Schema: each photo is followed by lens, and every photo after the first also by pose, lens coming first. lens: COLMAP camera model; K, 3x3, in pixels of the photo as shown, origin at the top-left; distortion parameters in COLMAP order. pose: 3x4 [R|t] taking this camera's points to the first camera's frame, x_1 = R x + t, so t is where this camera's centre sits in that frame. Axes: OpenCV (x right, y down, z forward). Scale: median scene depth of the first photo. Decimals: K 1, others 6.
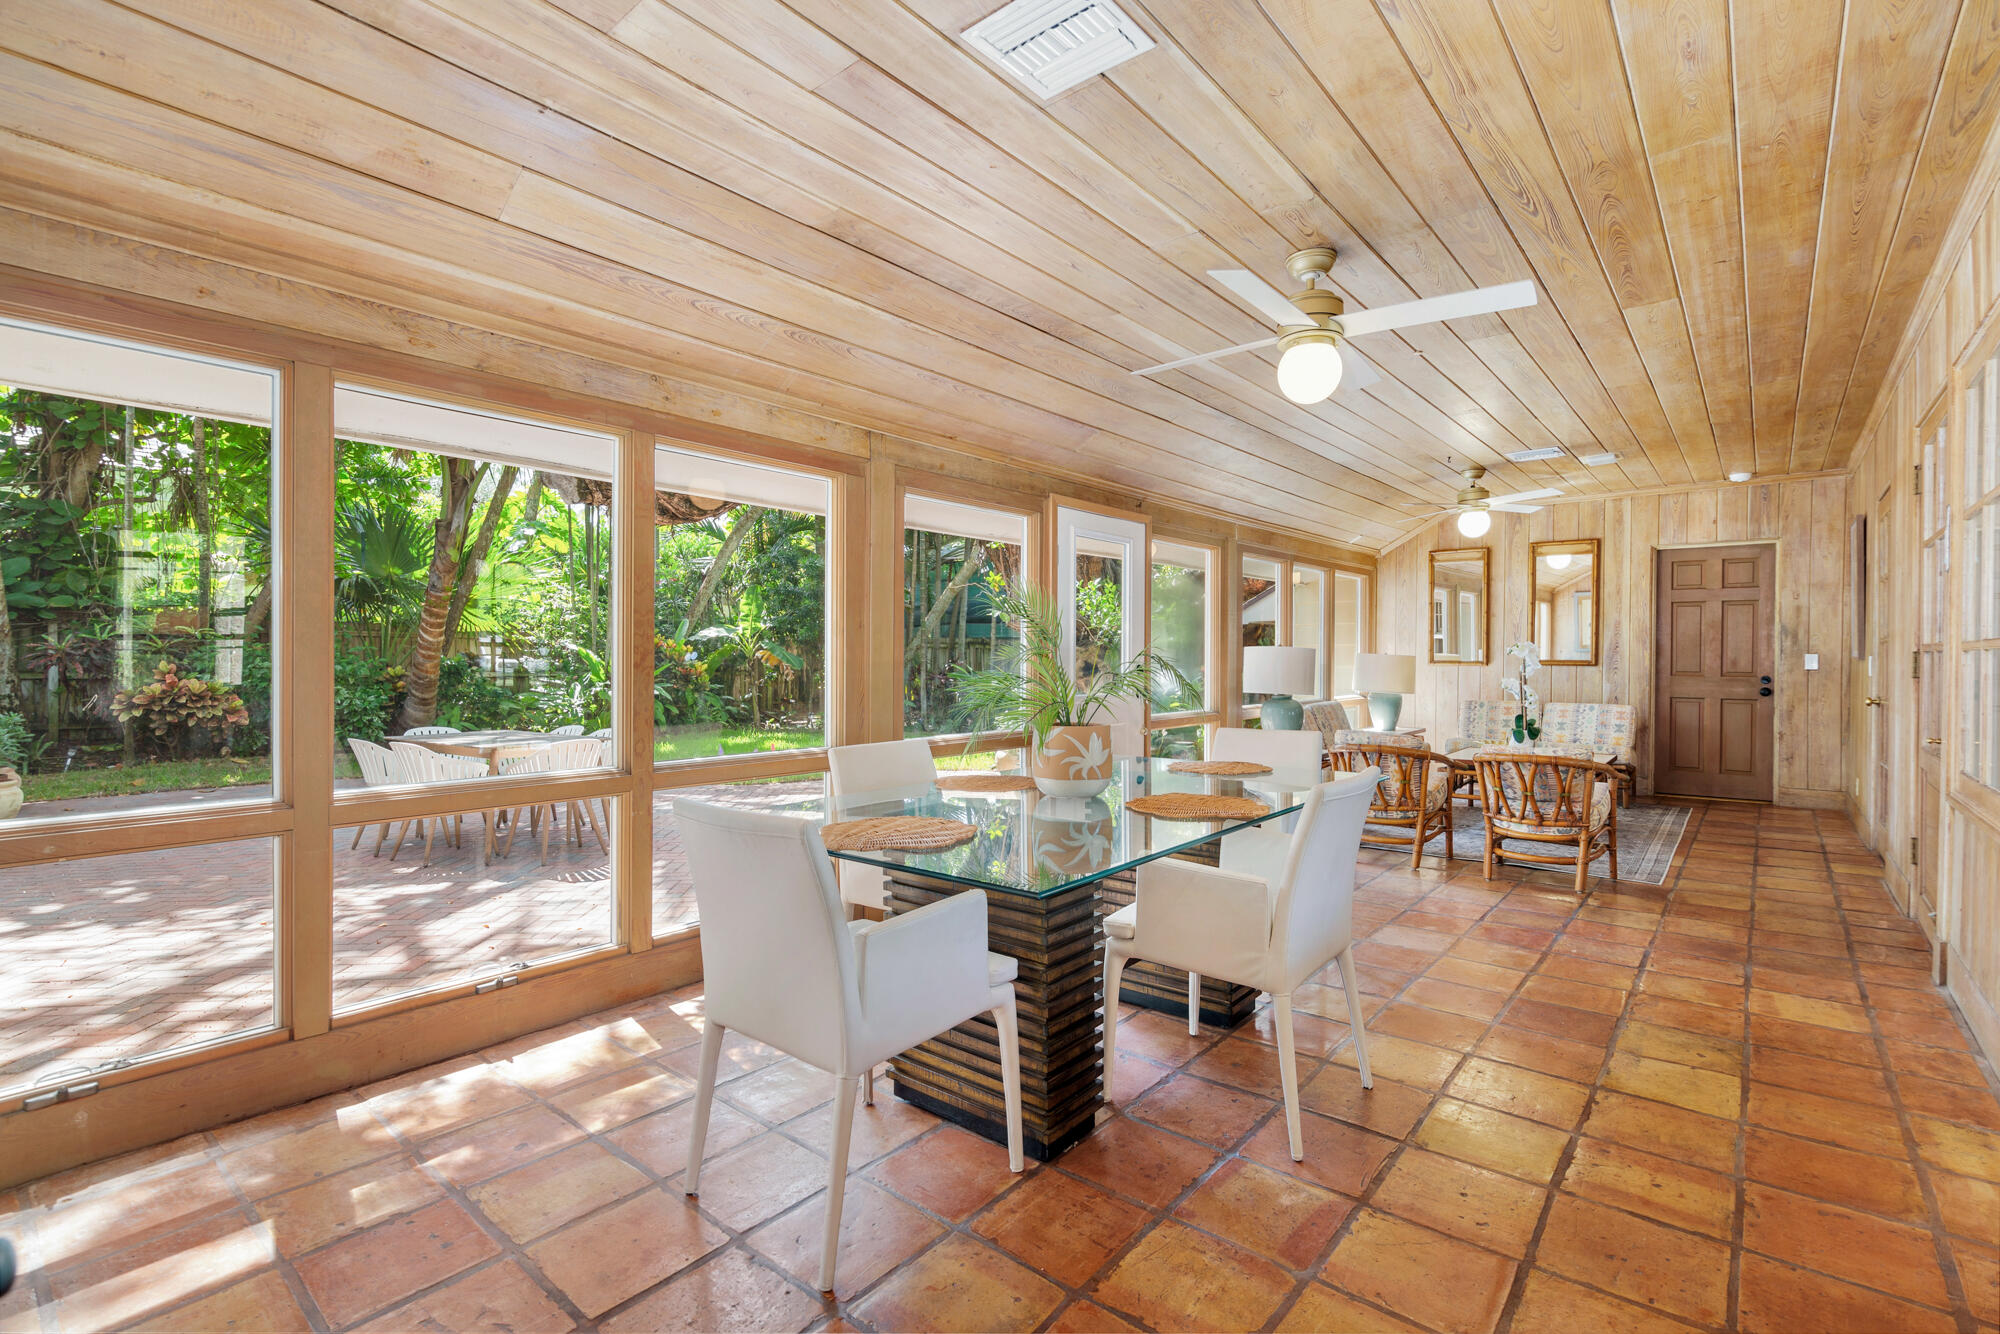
lens RADIAL K [[916.6, 0, 987.6], [0, 916.6, 663.4], [0, 0, 1]] dist [0.004638, 0.000496]
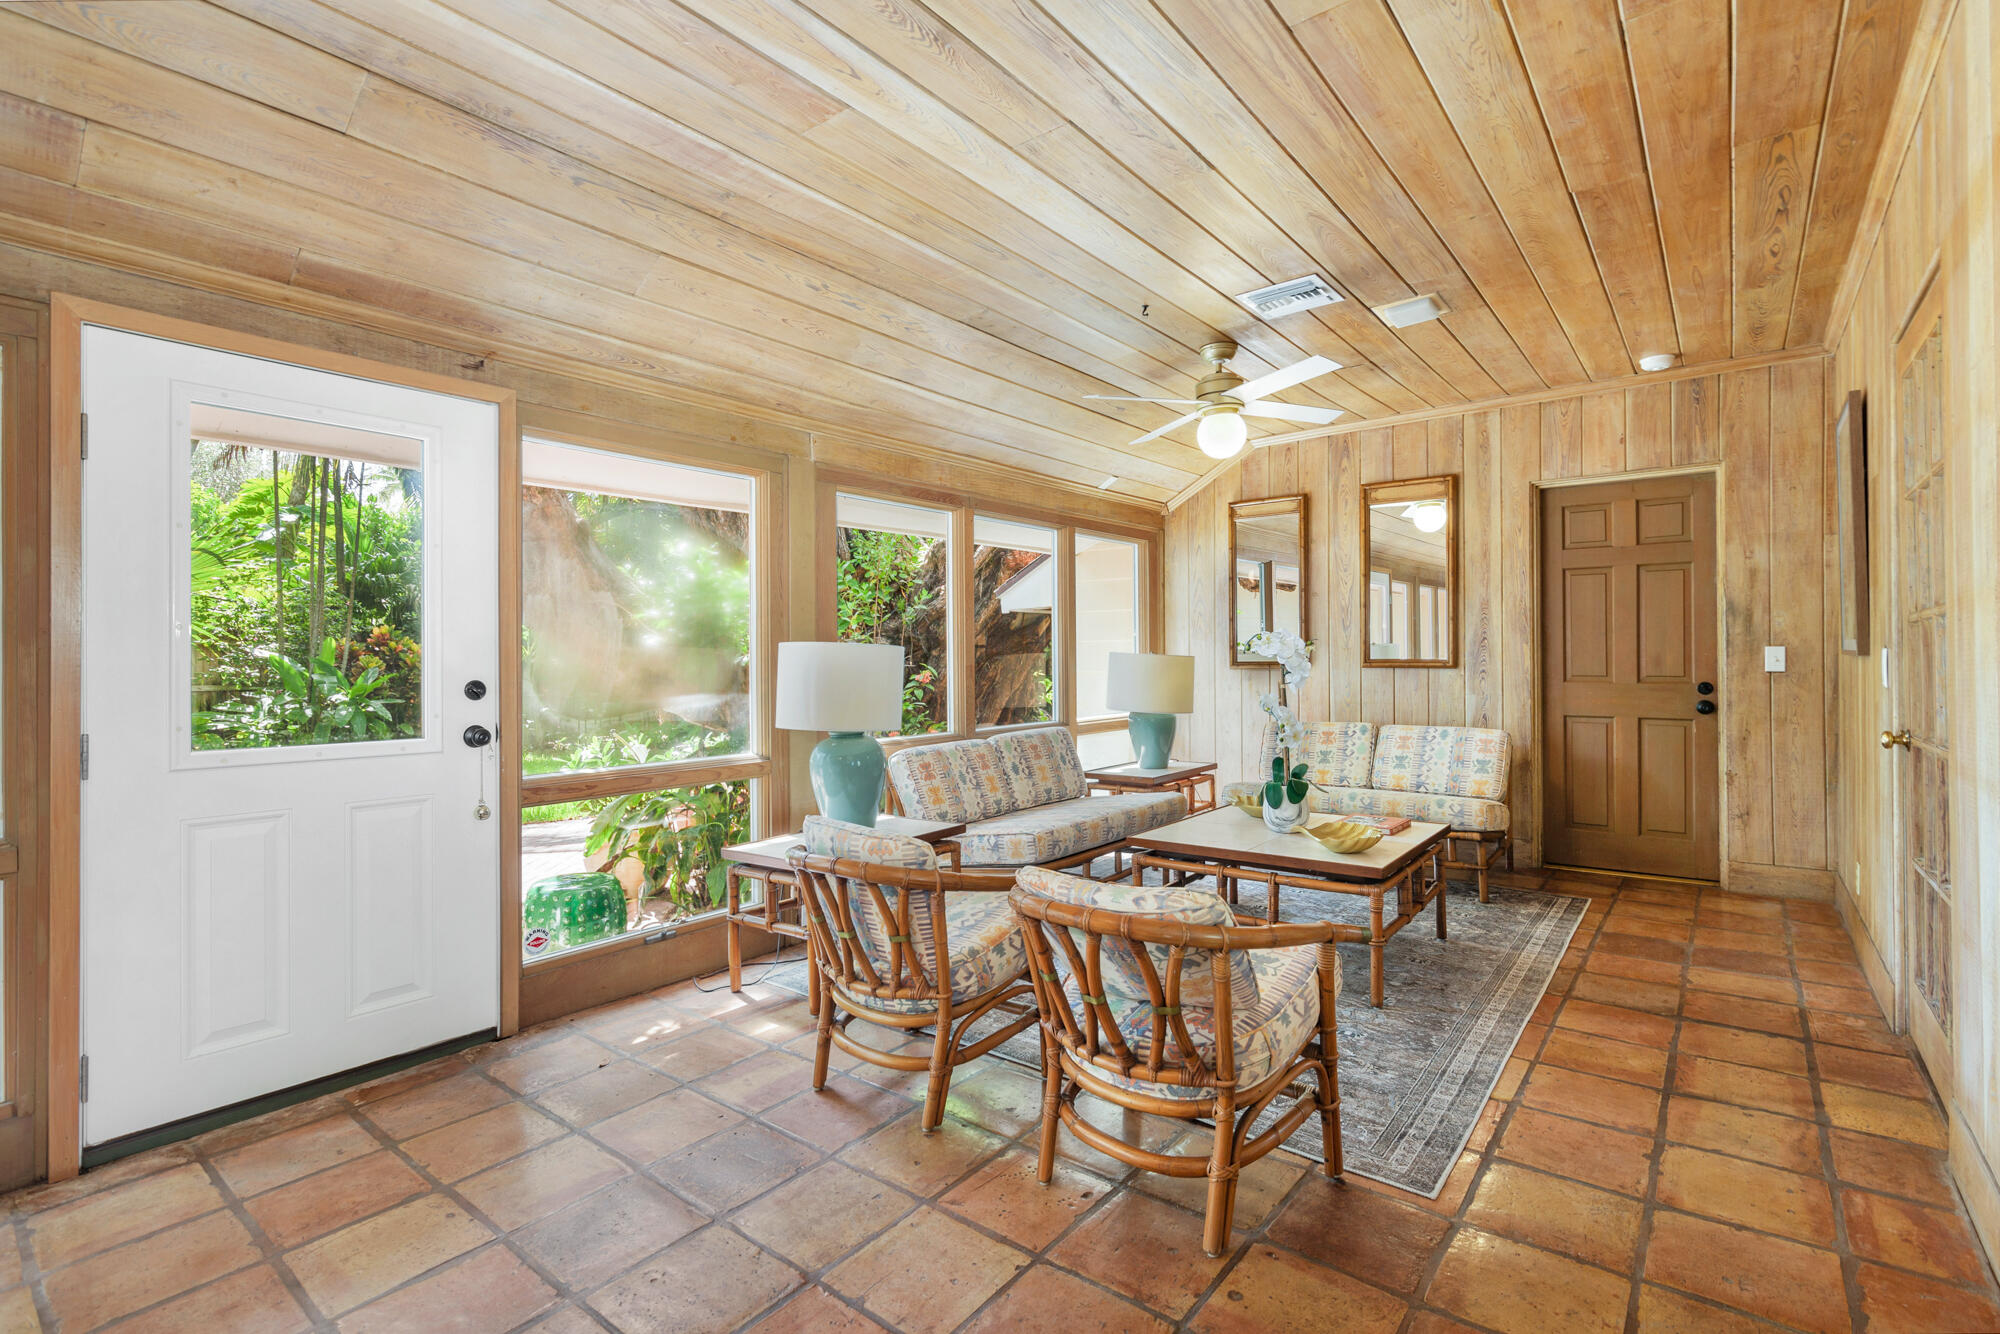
lens RADIAL K [[916.6, 0, 997.3], [0, 916.6, 655.1], [0, 0, 1]] dist [0.004638, 0.000496]
pose [[0.999578, -0.010457, 0.027115, 0.344617], [0.010781, 0.999872, -0.011851, -0.002696], [-0.026988, 0.012138, 0.999562, 0.383193]]
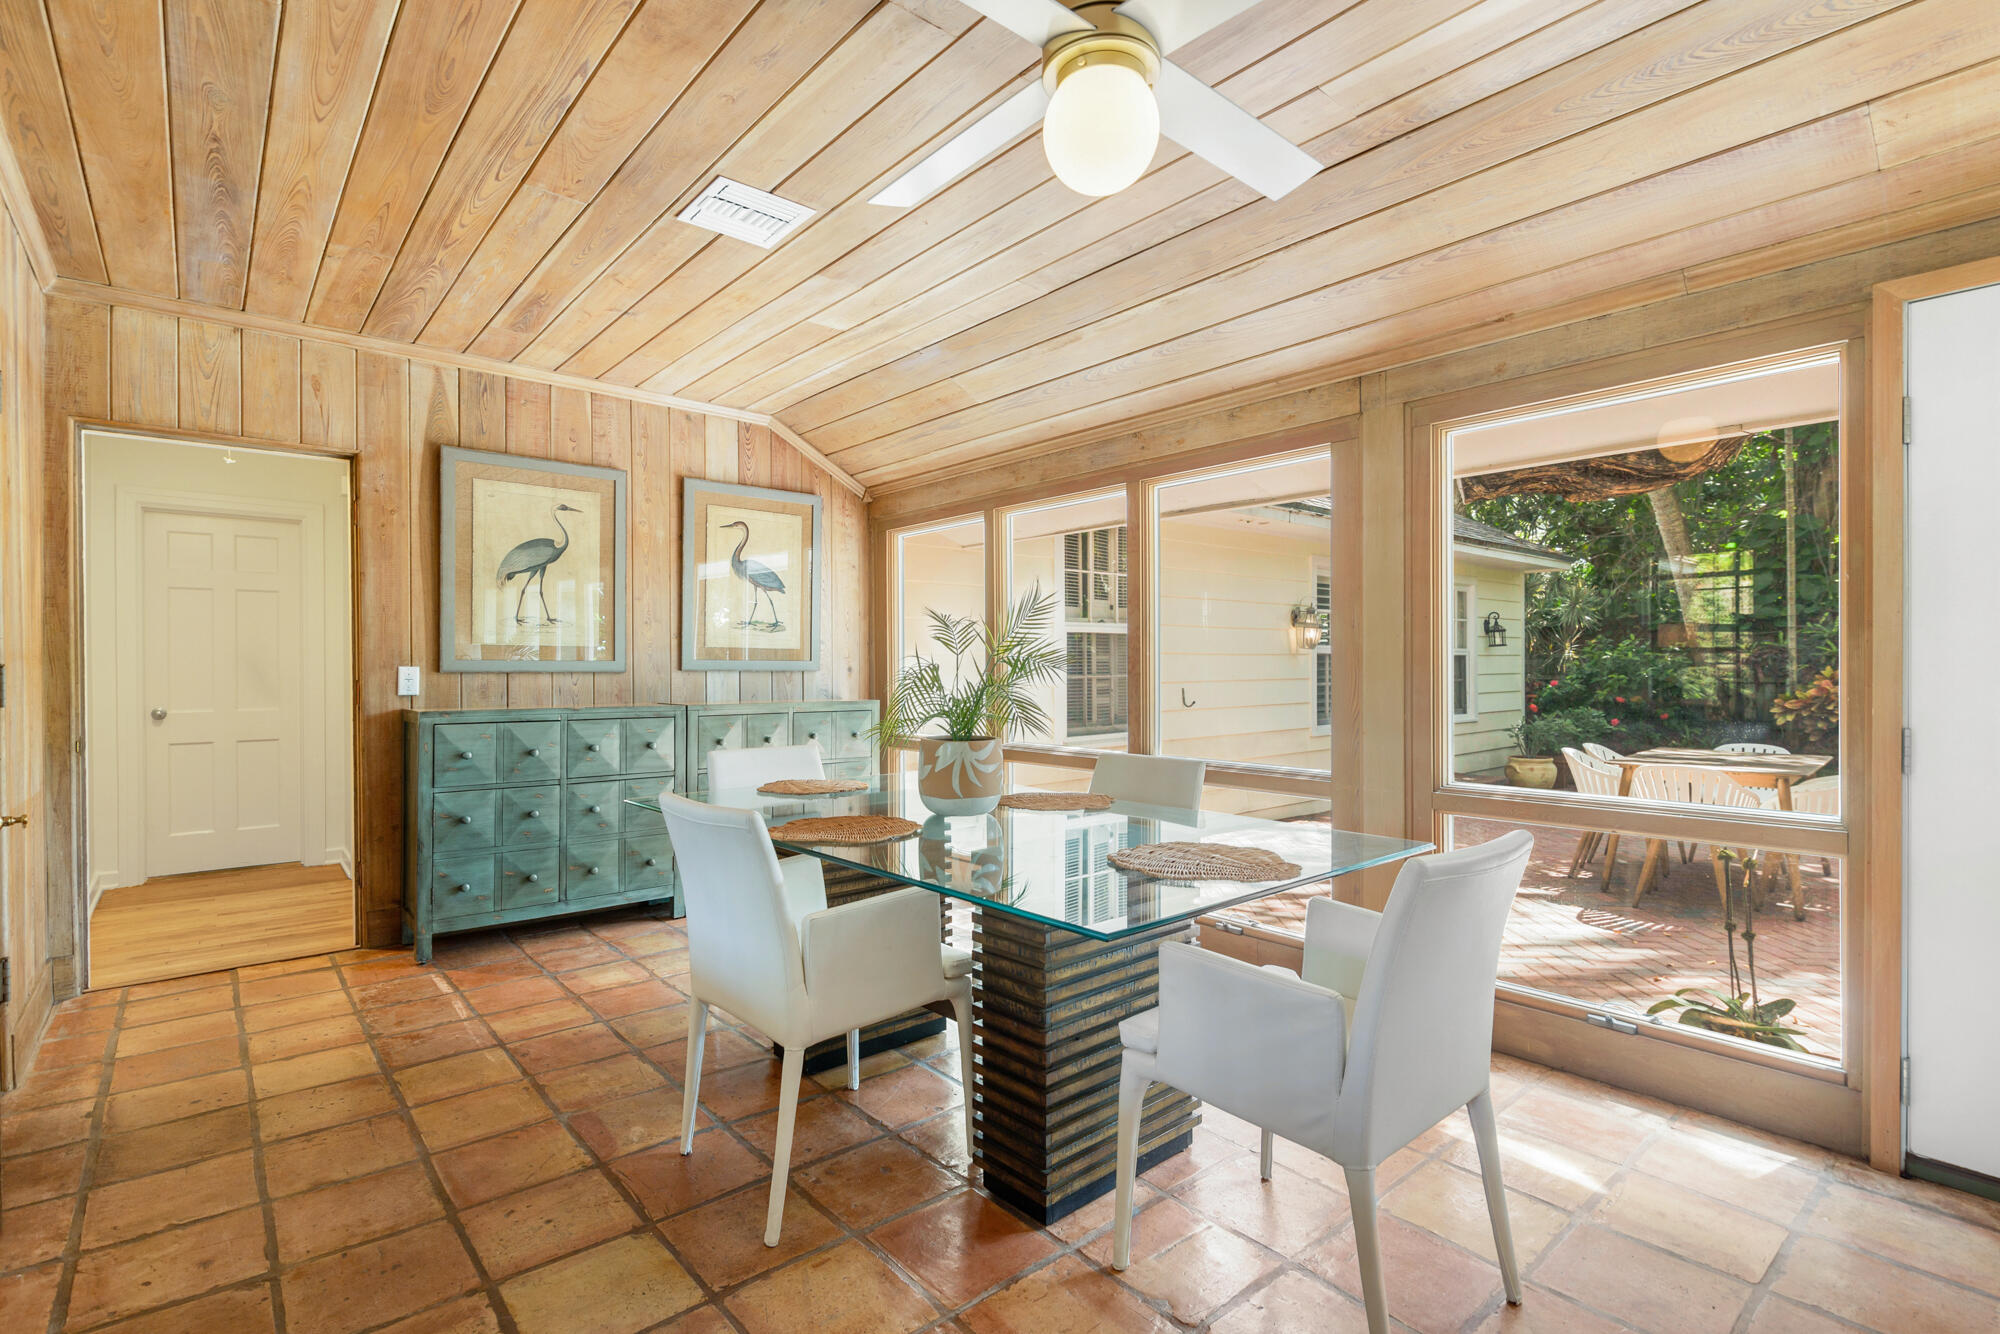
lens RADIAL K [[916.6, 0, 983.4], [0, 916.6, 674.6], [0, 0, 1]] dist [0.004638, 0.000496]
pose [[-0.162384, 0.008956, -0.986687, 0.386932], [-0.001691, 0.999955, 0.009355, -0.003254], [0.986726, 0.003188, -0.162362, 0.445682]]
